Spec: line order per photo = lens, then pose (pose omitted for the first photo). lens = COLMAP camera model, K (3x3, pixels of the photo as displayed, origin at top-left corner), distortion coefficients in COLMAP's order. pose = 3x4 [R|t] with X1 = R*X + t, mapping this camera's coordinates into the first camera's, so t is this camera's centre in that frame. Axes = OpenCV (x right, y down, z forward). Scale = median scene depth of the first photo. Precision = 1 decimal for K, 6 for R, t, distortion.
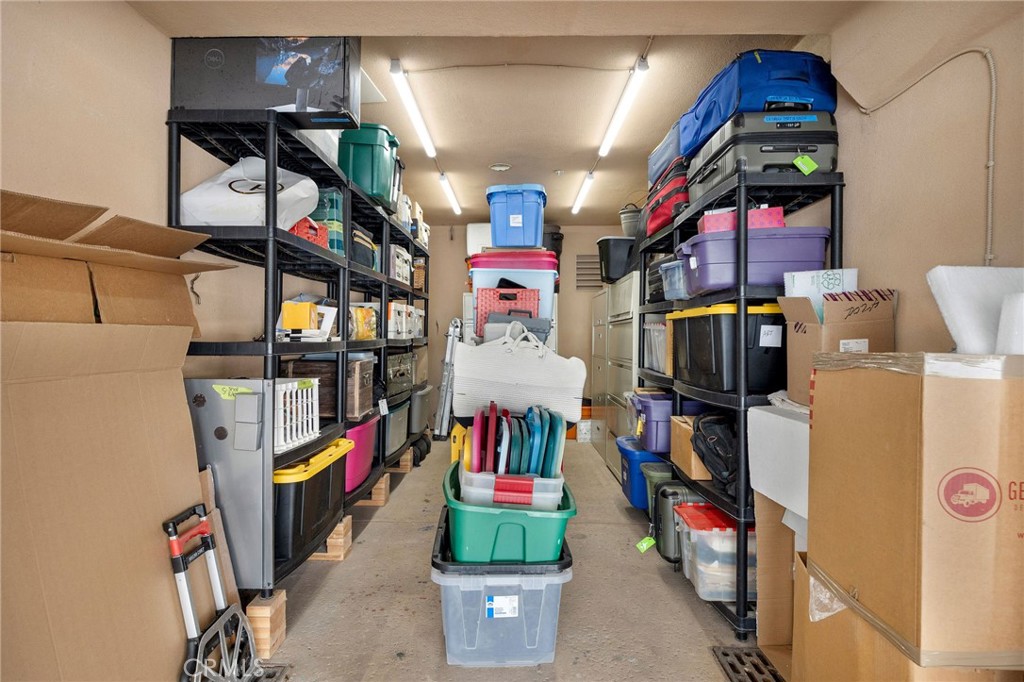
lens RADIAL K [[567.5, 0, 509.0], [0, 567.5, 343.2], [0, 0, 1]] dist [0.004894, 0.000345]
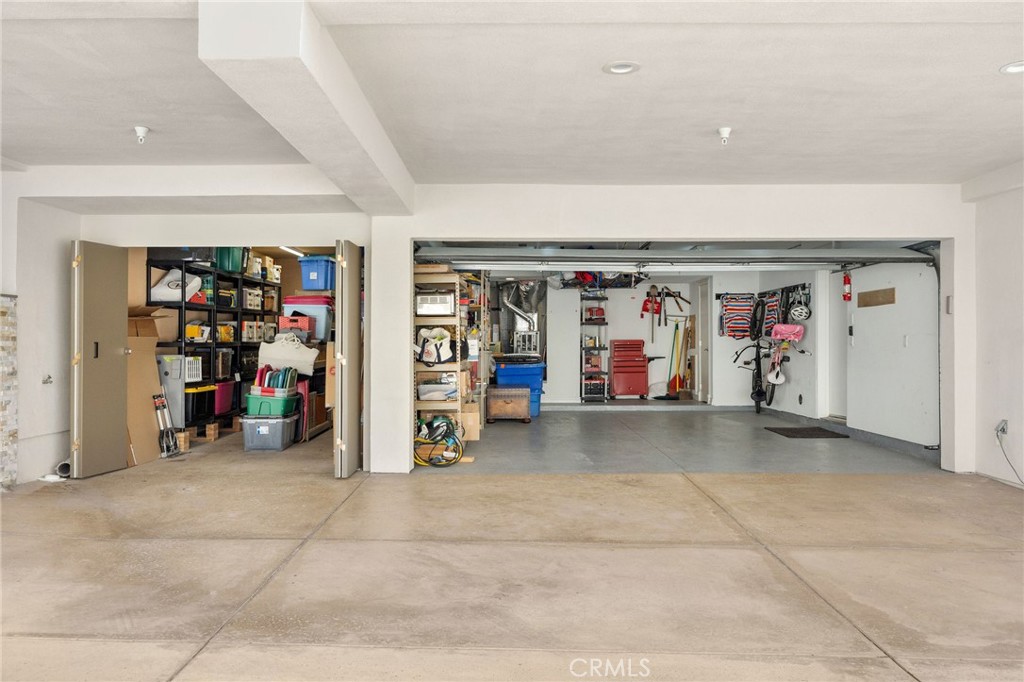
lens RADIAL K [[824.7, 0, 515.5], [0, 824.7, 343.5], [0, 0, 1]] dist [0.001494, -0.000255]
pose [[0.999701, -0.005205, 0.023881, 0.984194], [0.005459, 0.999929, -0.010577, 0.051310], [-0.023824, 0.010704, 0.999659, -2.729533]]
